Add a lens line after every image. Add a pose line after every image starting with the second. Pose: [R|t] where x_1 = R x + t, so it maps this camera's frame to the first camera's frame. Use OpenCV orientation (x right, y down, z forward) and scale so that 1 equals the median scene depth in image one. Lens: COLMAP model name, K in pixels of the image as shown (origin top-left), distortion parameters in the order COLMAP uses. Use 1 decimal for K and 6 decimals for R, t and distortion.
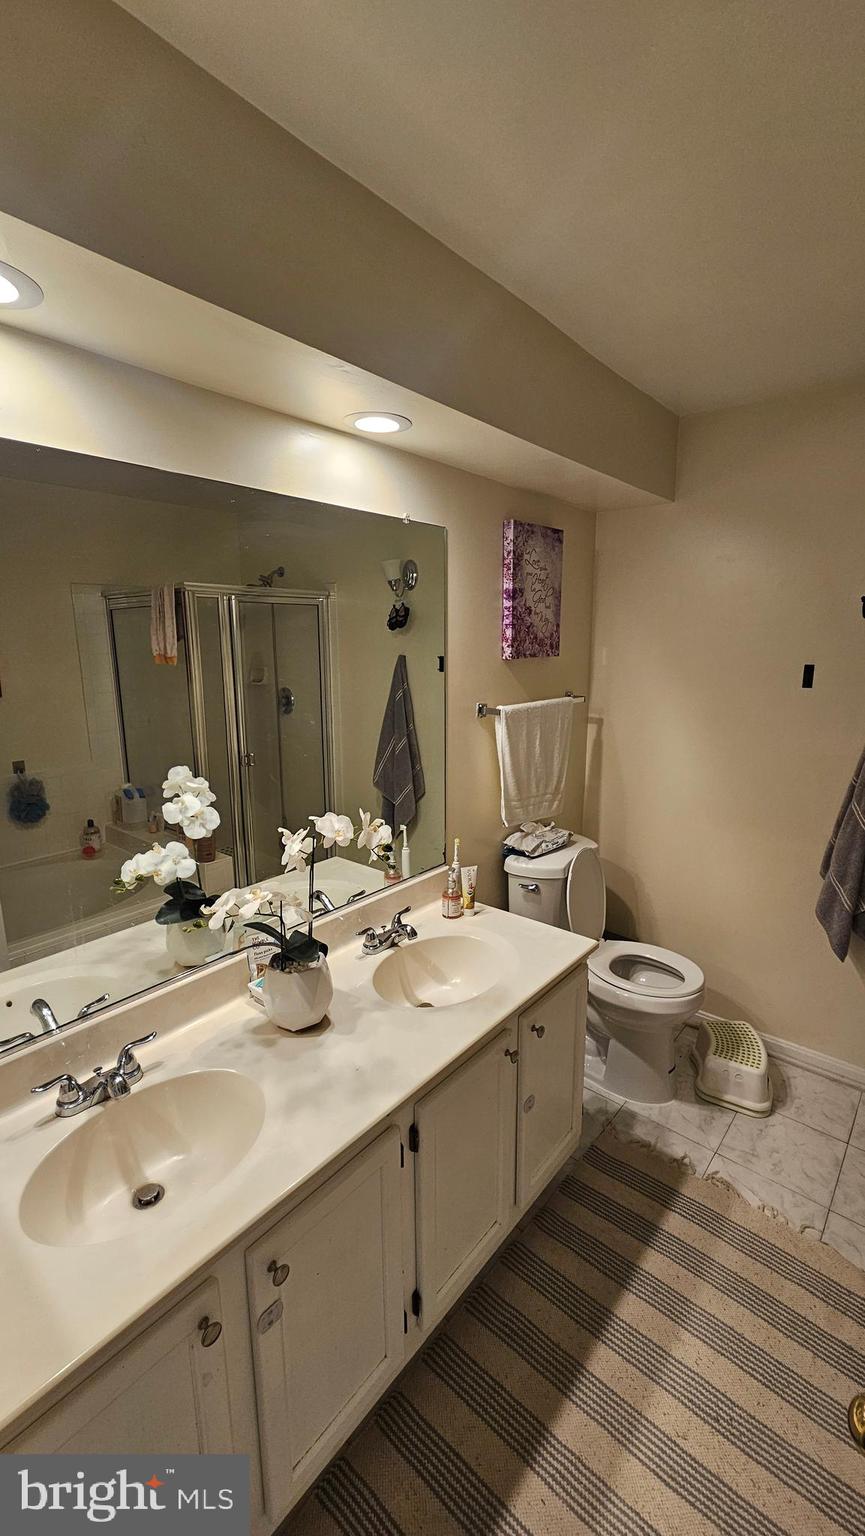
lens RADIAL K [[636.9, 0, 434.0], [0, 636.9, 775.0], [0, 0, 1]] dist [0.003246, -0.000465]
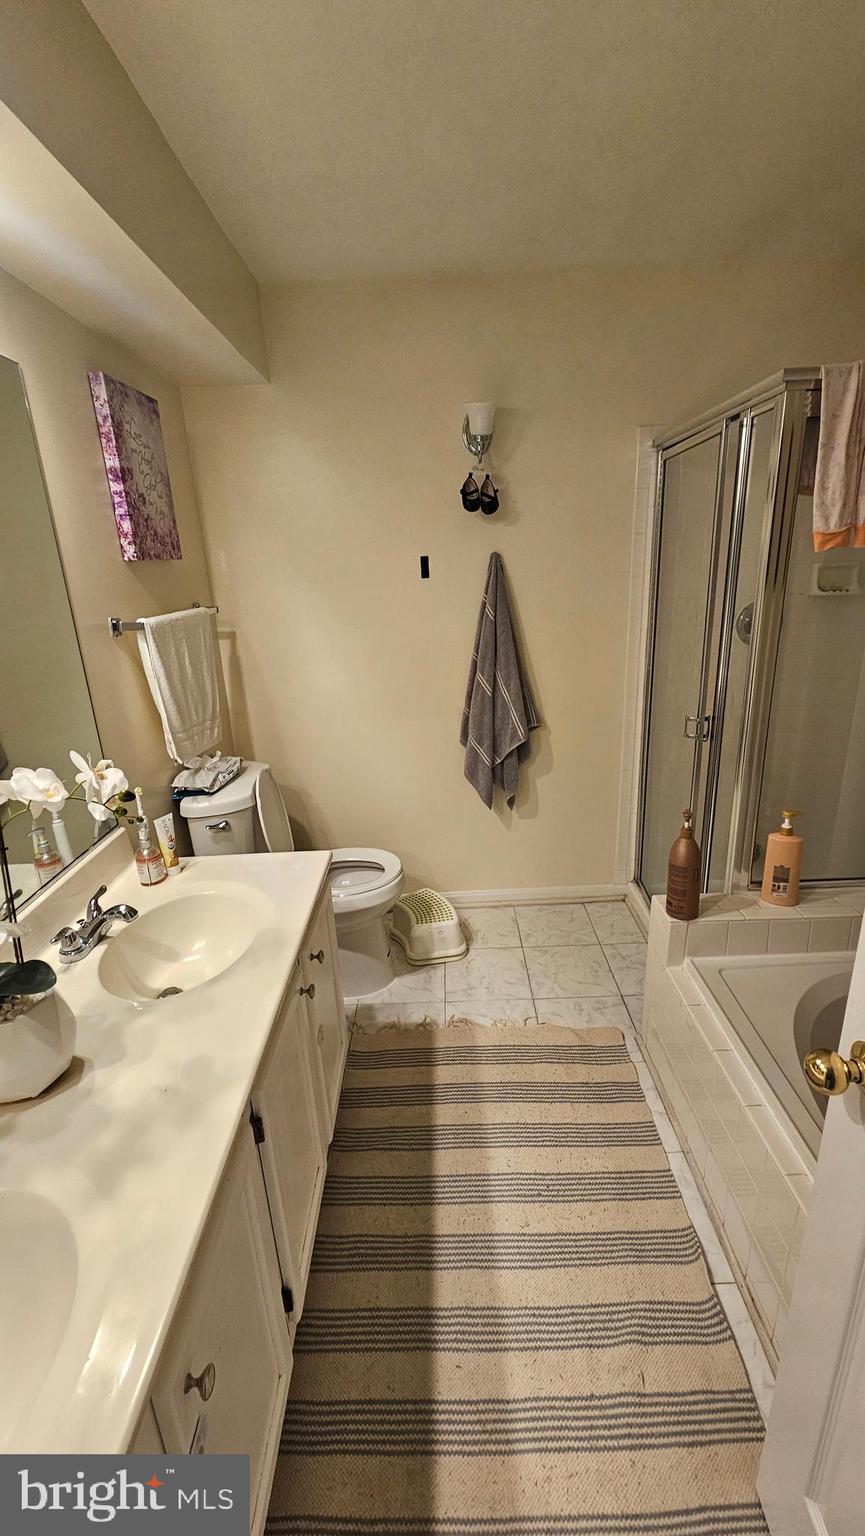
lens RADIAL K [[636.9, 0, 434.0], [0, 636.9, 775.0], [0, 0, 1]] dist [0.003246, -0.000465]
pose [[0.759771, -0.236821, 0.605528, -0.149493], [0.179081, 0.971507, 0.155258, 0.025287], [-0.625043, -0.009522, 0.780533, 0.134305]]
